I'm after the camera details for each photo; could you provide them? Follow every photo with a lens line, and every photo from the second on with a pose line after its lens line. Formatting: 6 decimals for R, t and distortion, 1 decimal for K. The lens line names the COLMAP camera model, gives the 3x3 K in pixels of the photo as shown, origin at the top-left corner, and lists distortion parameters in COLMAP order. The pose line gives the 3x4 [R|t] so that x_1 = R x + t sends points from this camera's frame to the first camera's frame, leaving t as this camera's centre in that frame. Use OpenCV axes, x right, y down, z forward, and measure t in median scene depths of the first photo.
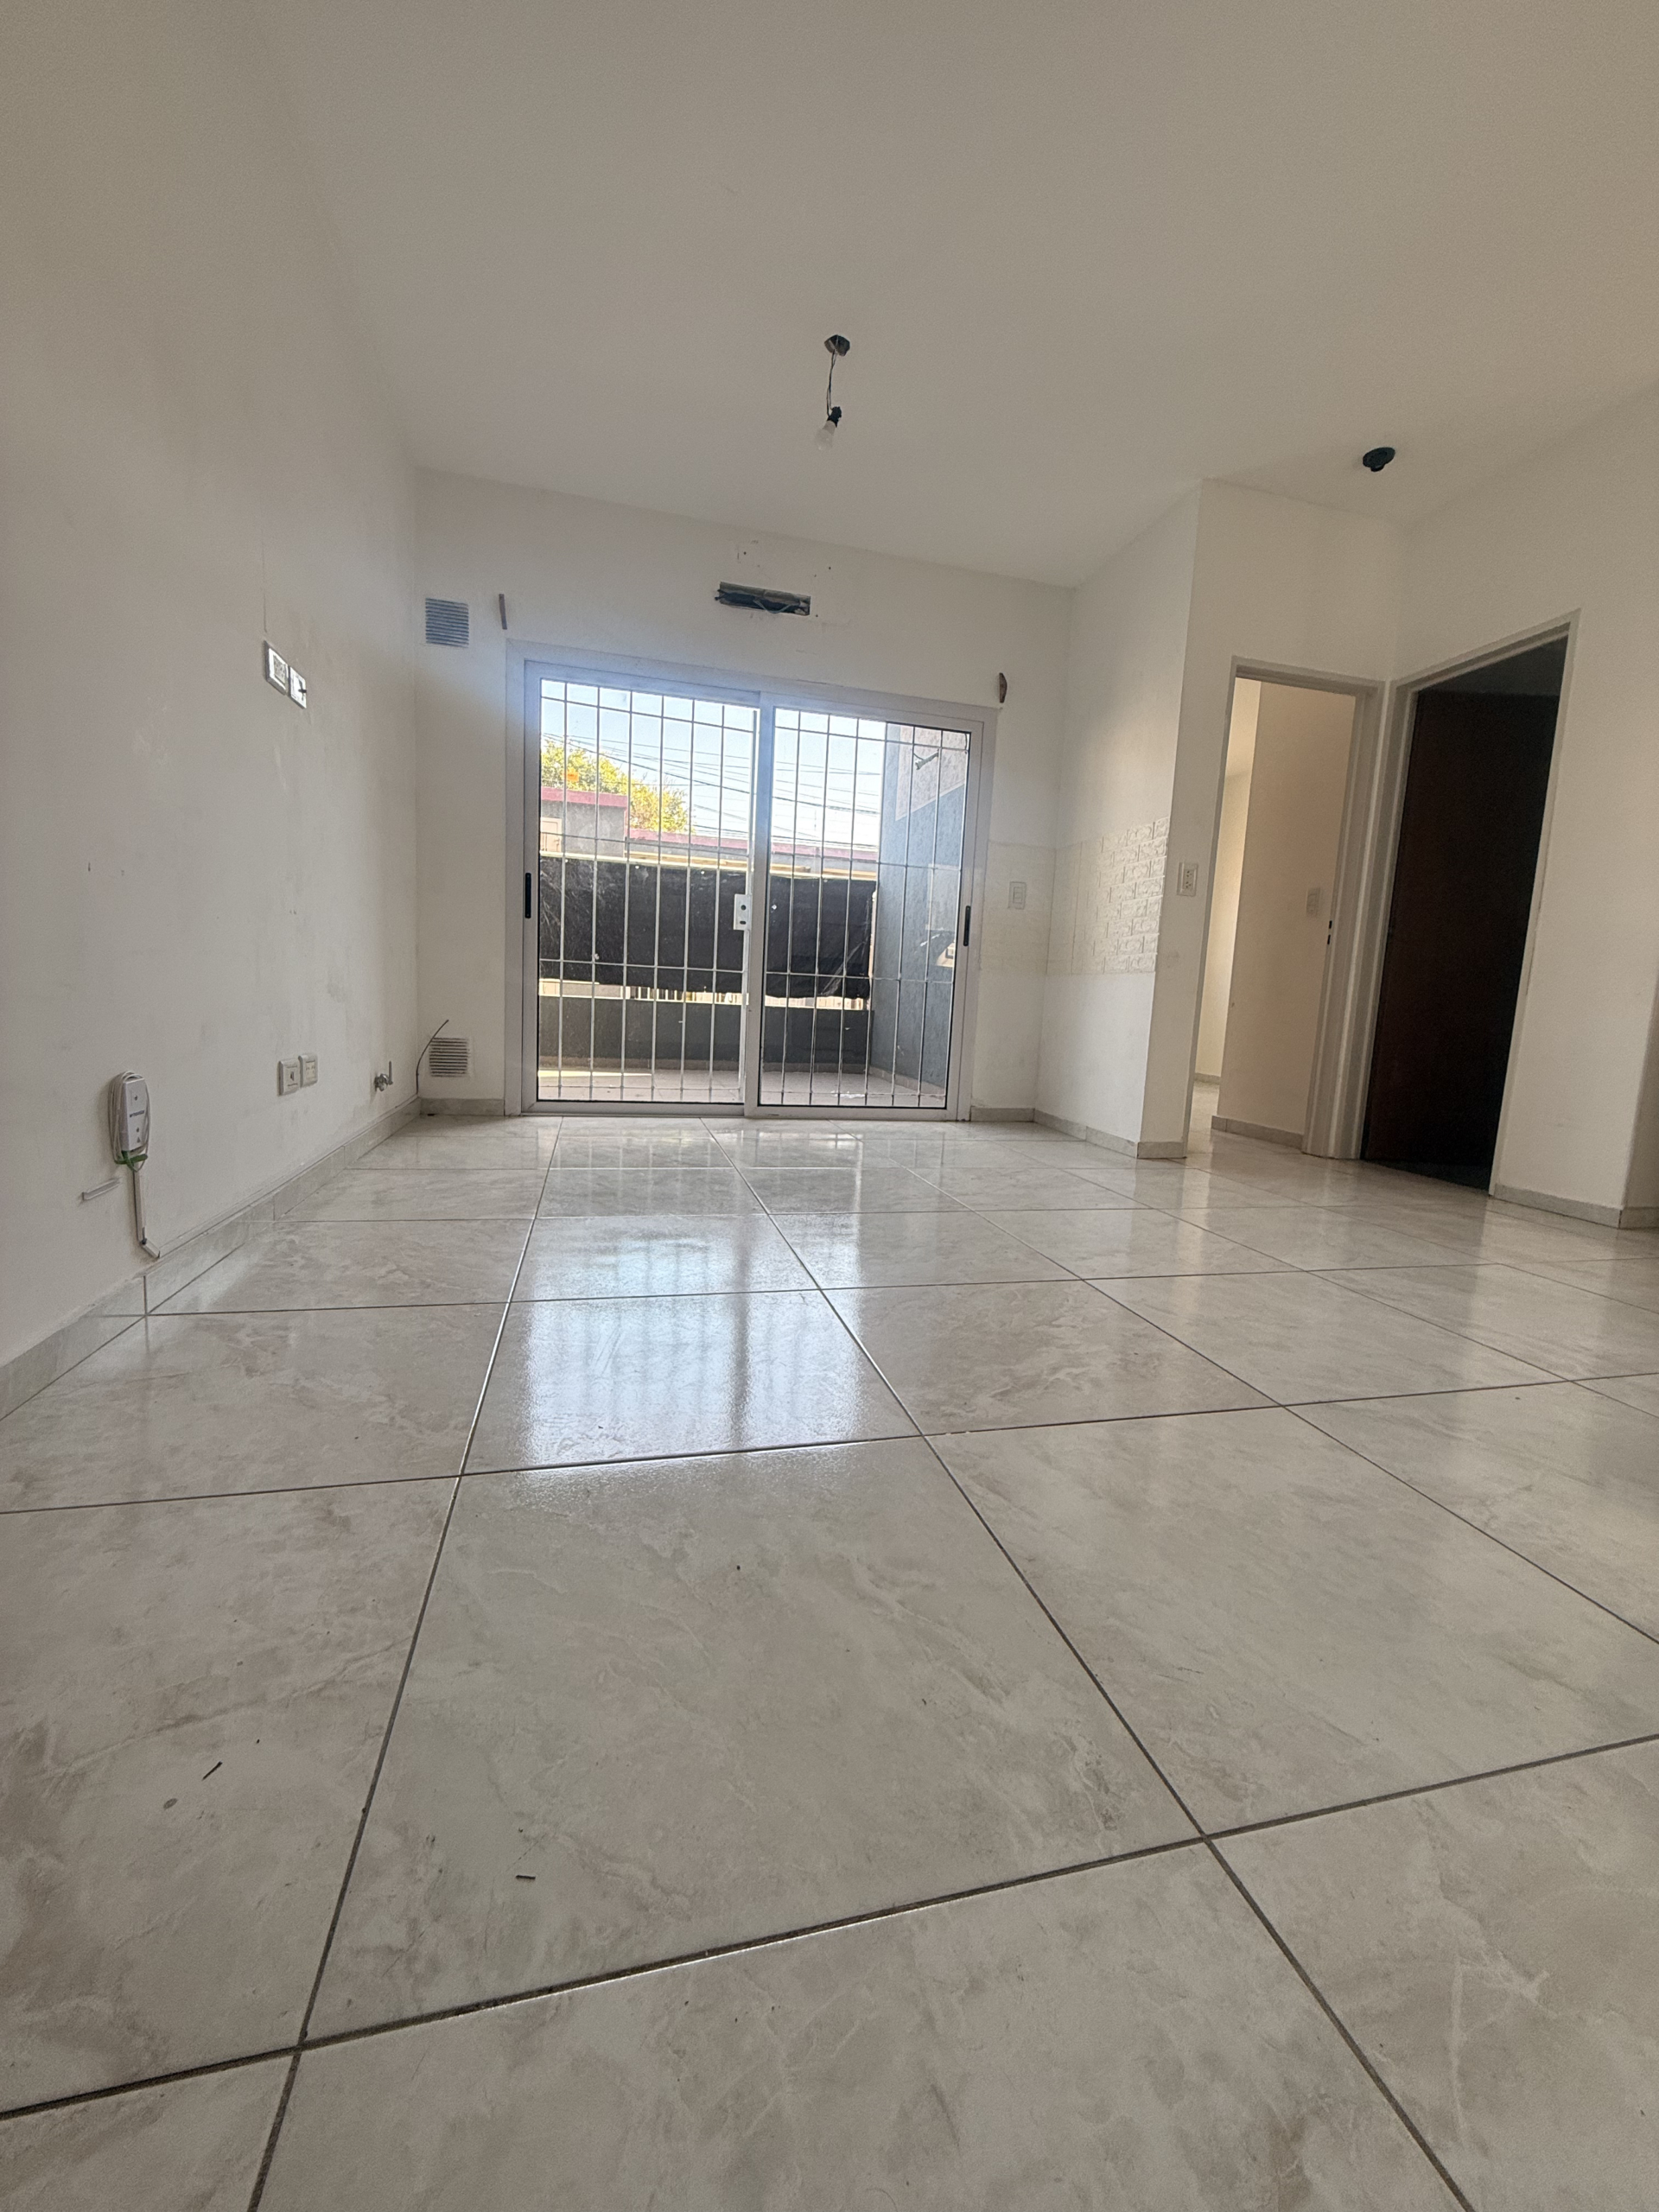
lens RADIAL K [[878.0, 0, 834.5], [0, 878.0, 1102.4], [0, 0, 1]] dist [-0.000377, 0.000091]
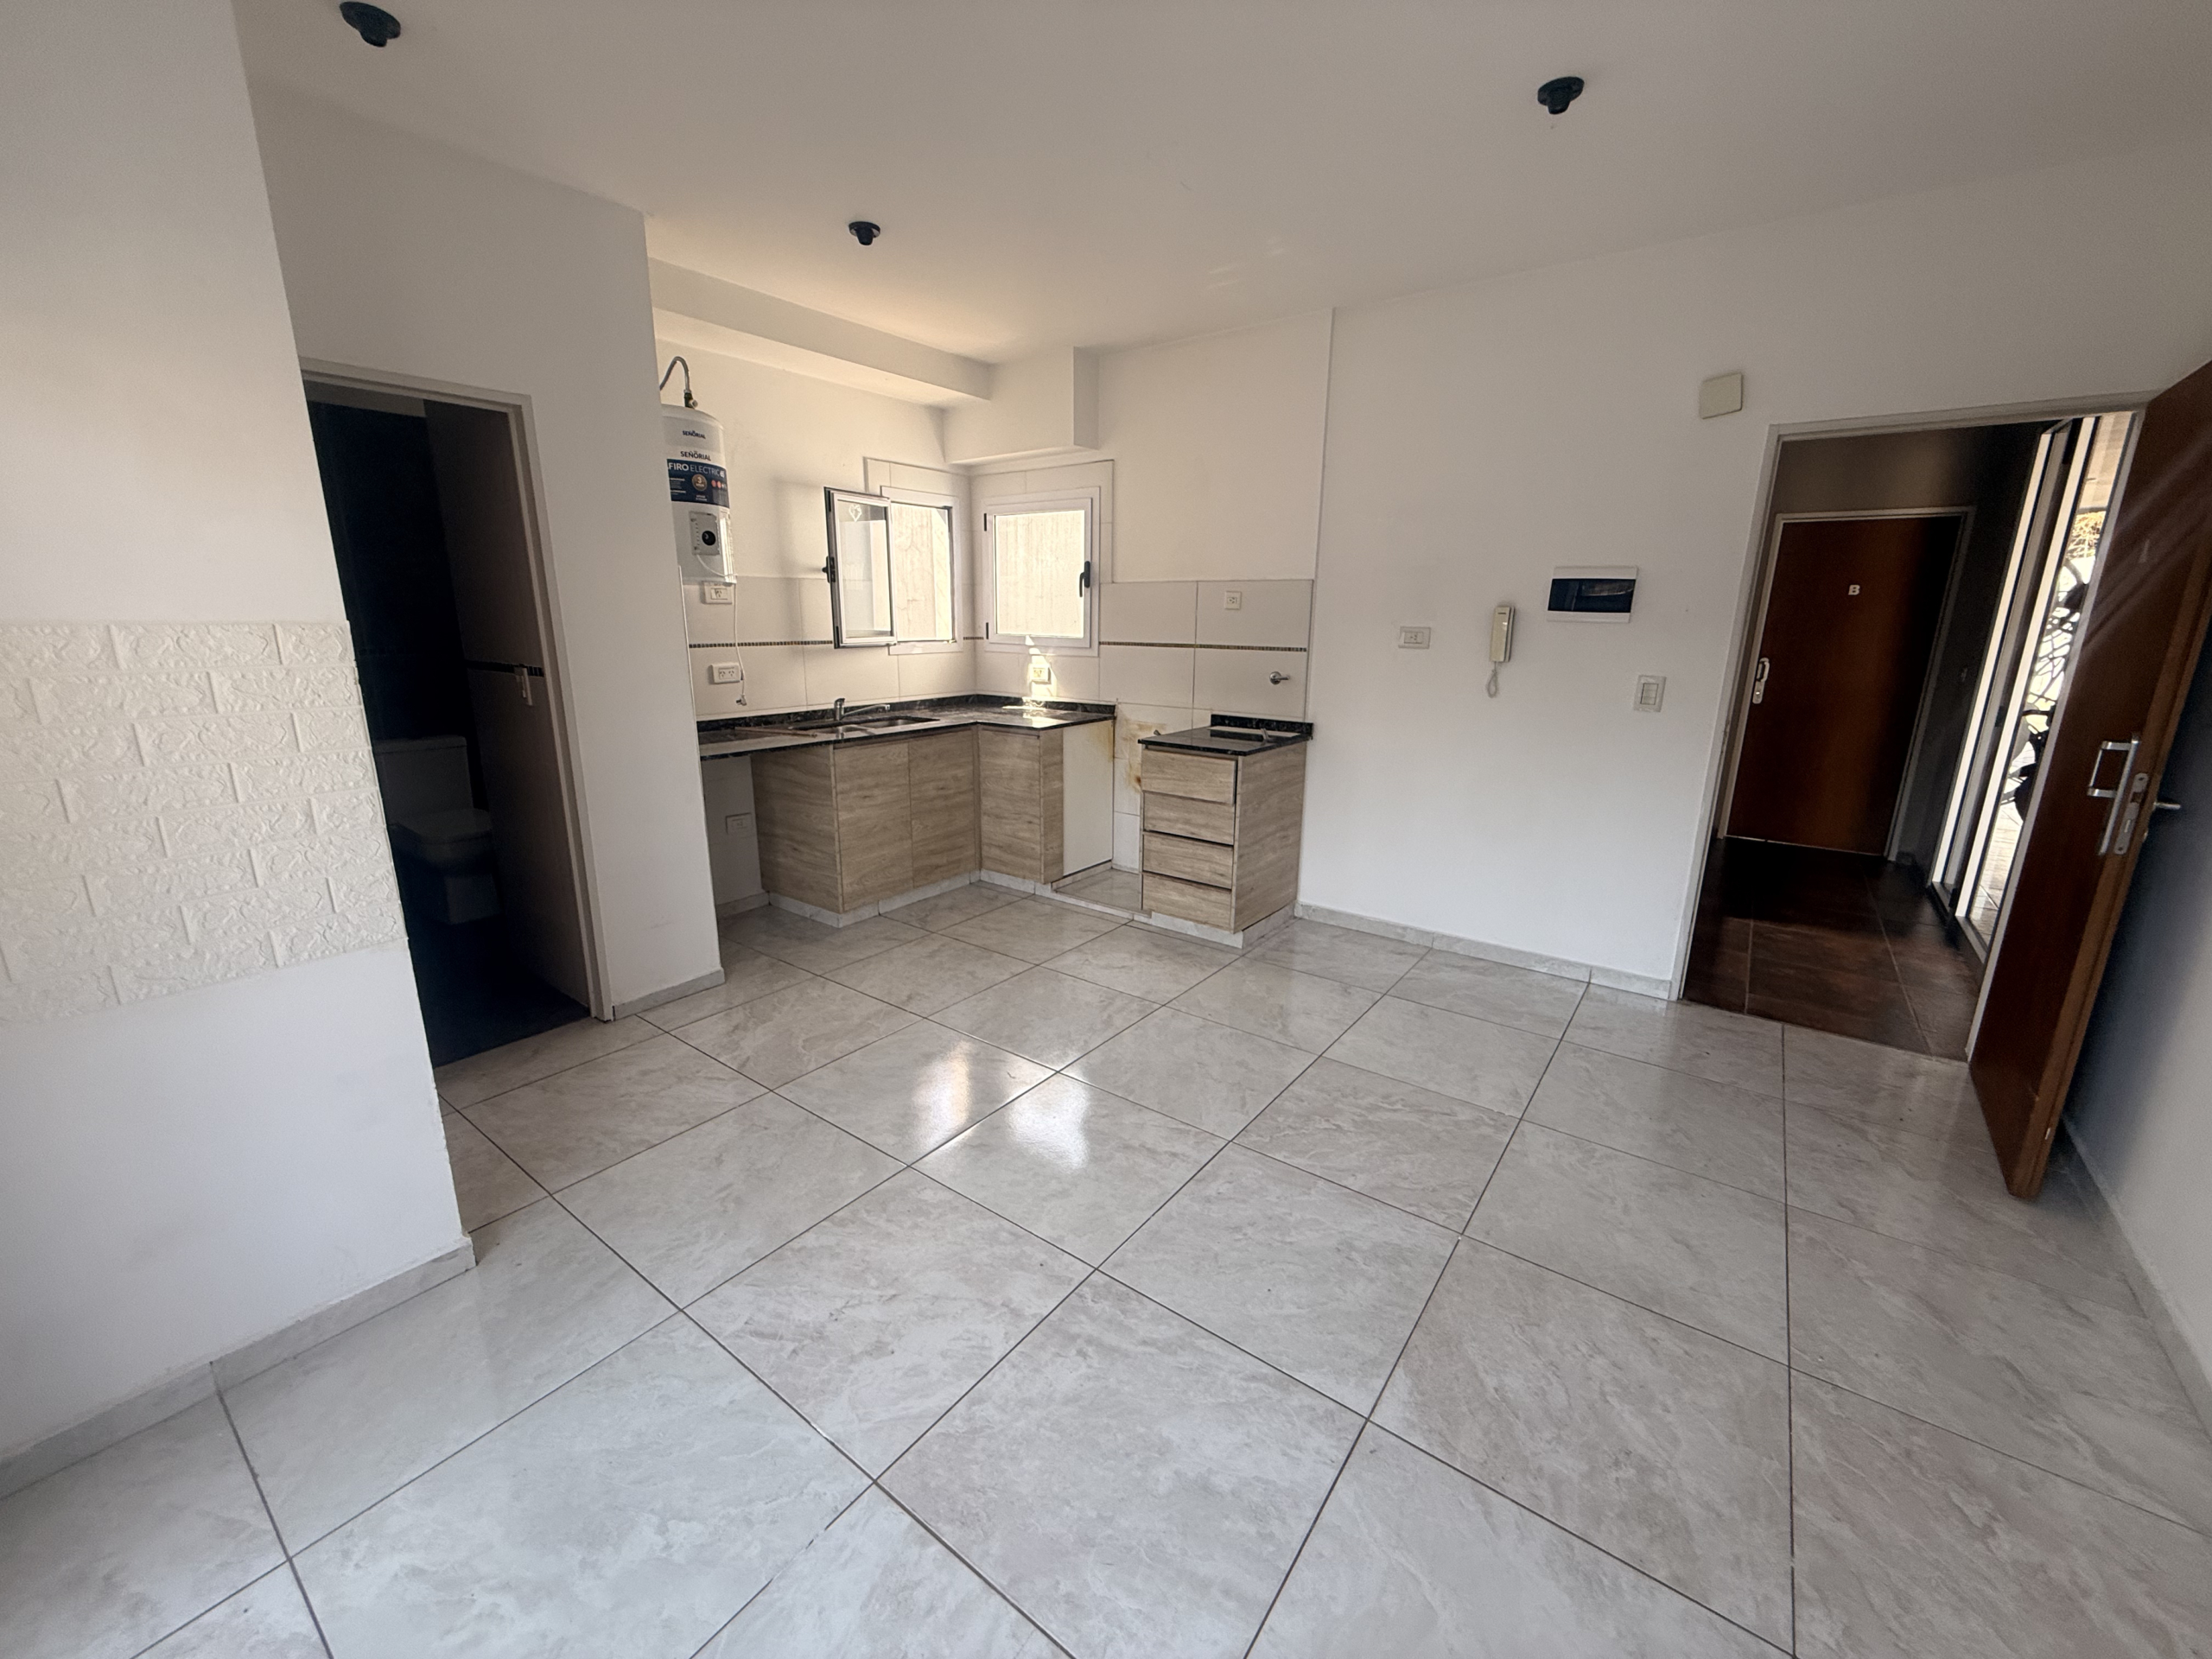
lens RADIAL K [[880.4, 0, 1100.6], [0, 880.4, 825.9], [0, 0, 1]] dist [-0.000148, 0.000437]
pose [[-0.622436, -0.239936, 0.744986, -0.233507], [0.056226, 0.935684, 0.348331, -0.366868], [-0.780648, 0.258701, -0.568913, 0.988893]]
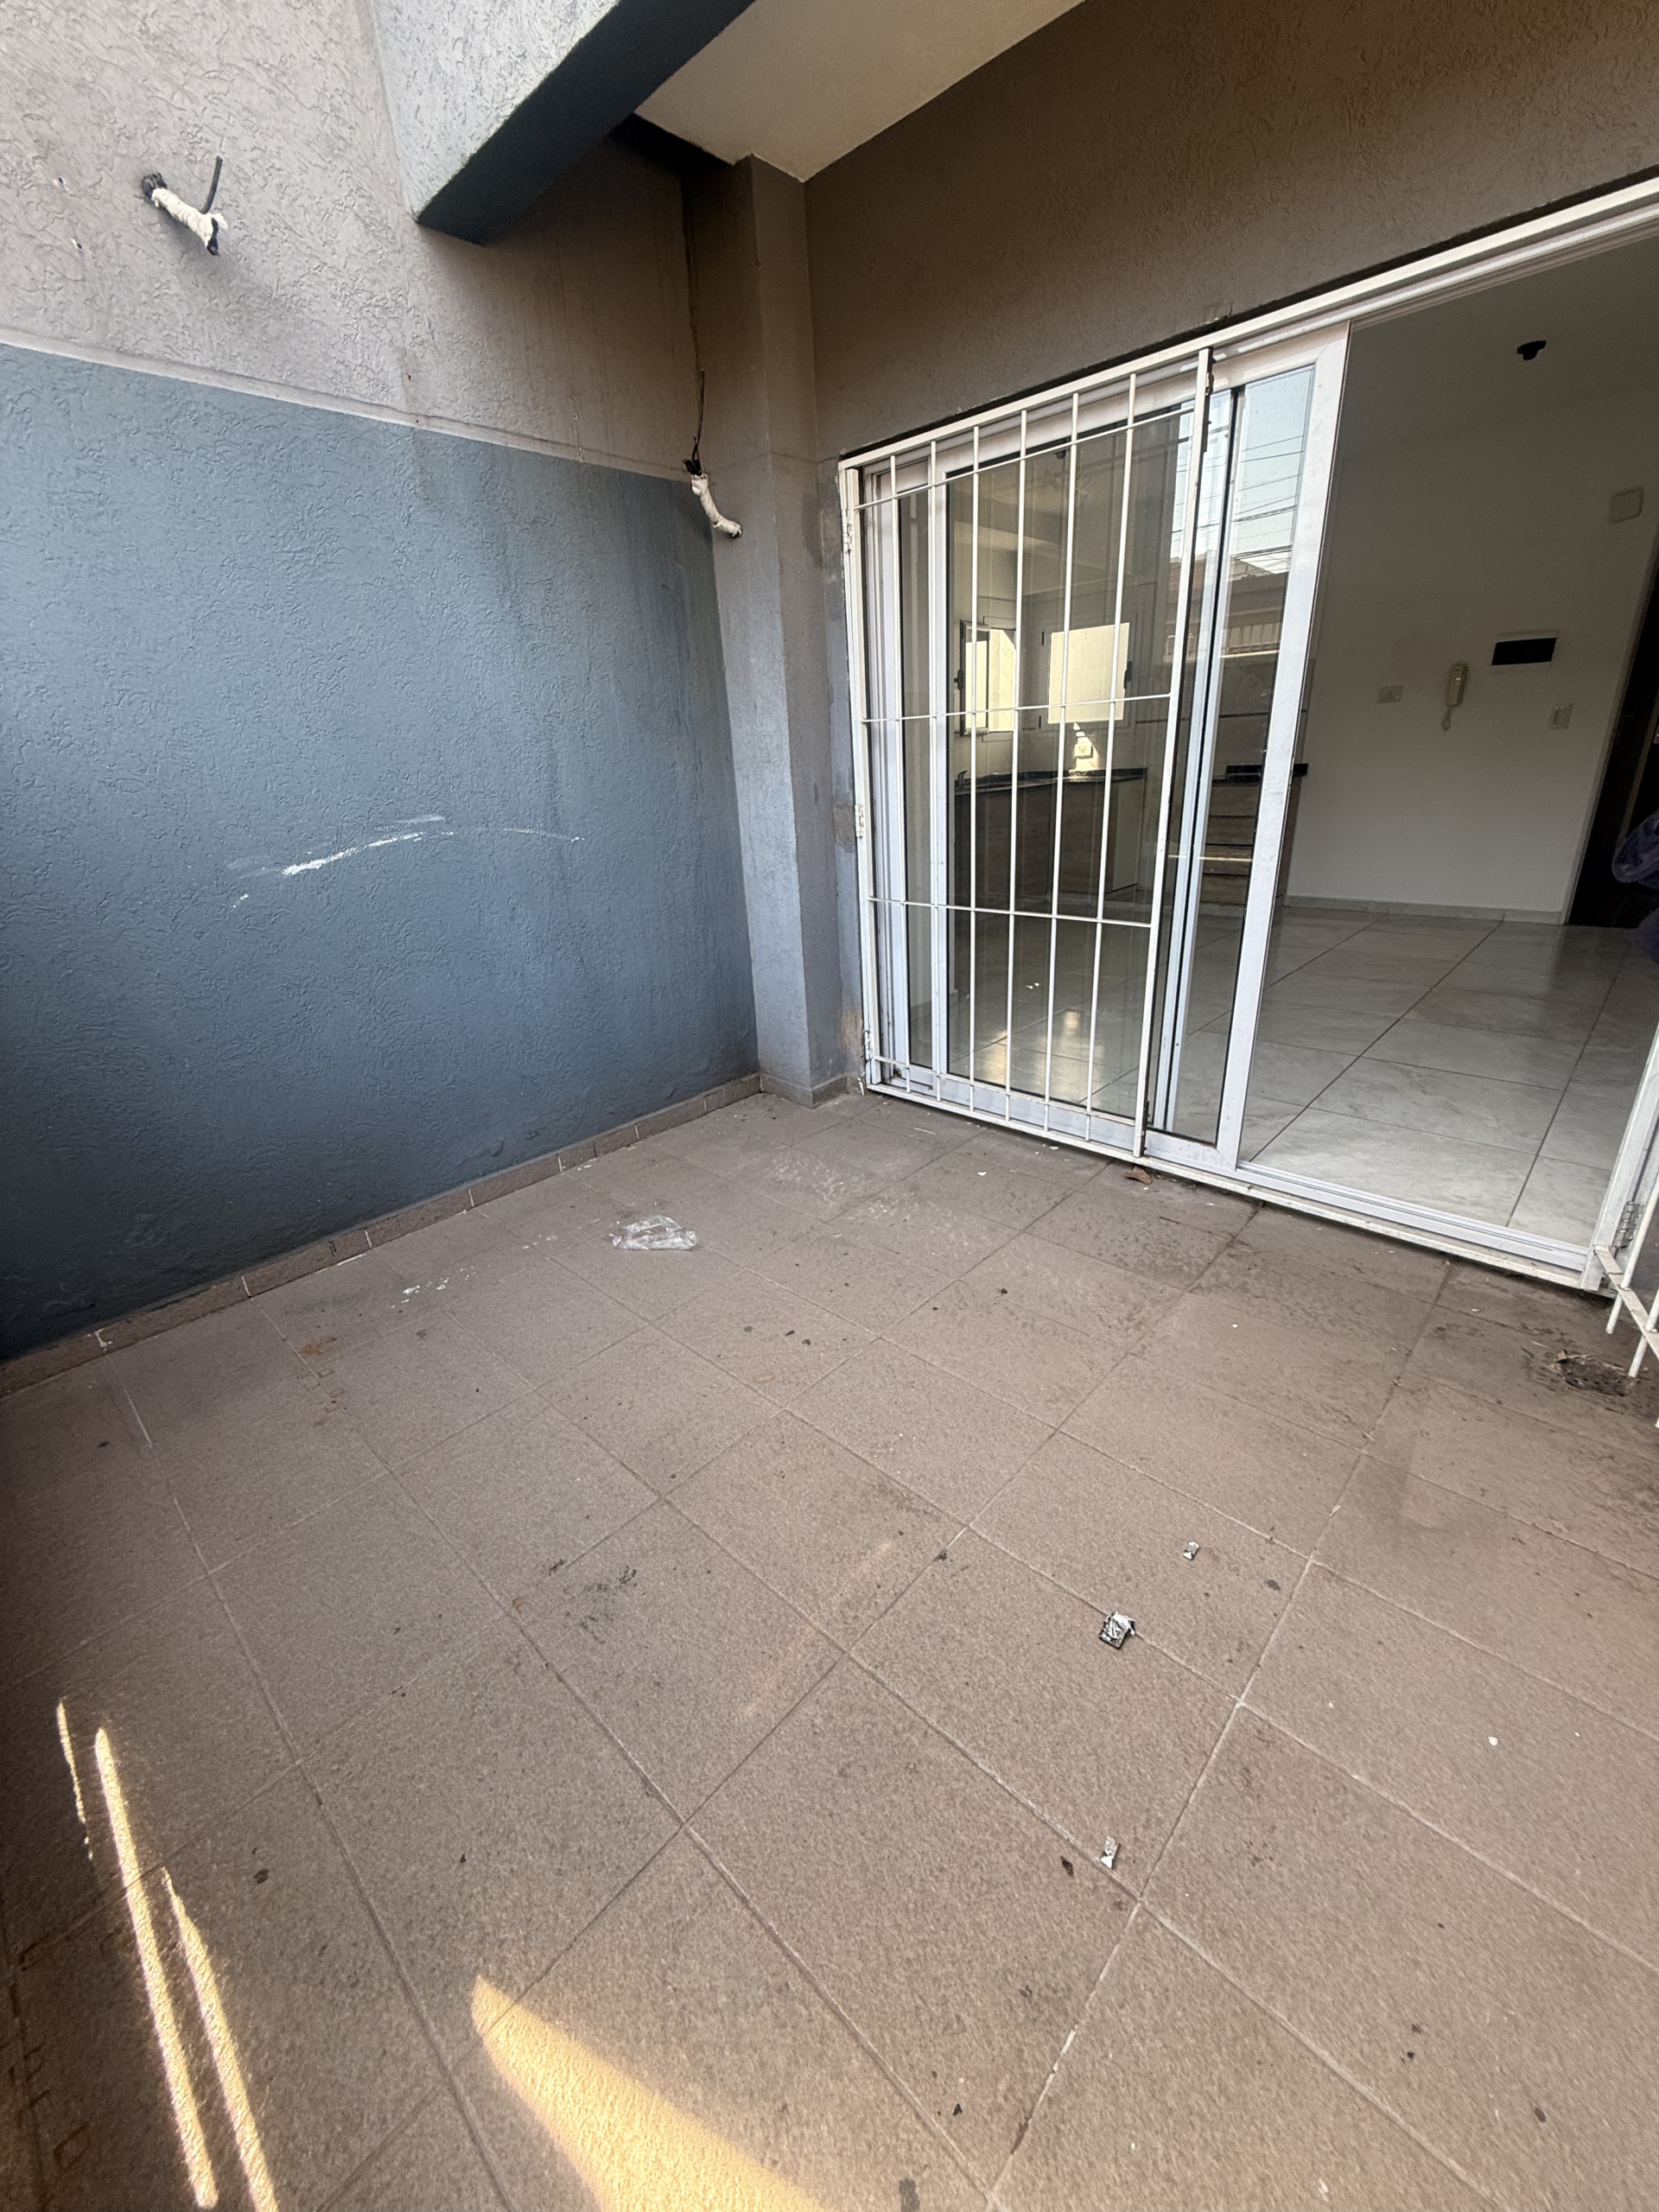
lens RADIAL K [[883.0, 0, 834.8], [0, 883.0, 1100.8], [0, 0, 1]] dist [0.000201, 0.000157]
pose [[-0.536077, -0.333172, 0.775640, -0.553166], [0.129247, 0.875594, 0.465435, -0.413821], [-0.834216, 0.349758, -0.426324, 1.772950]]
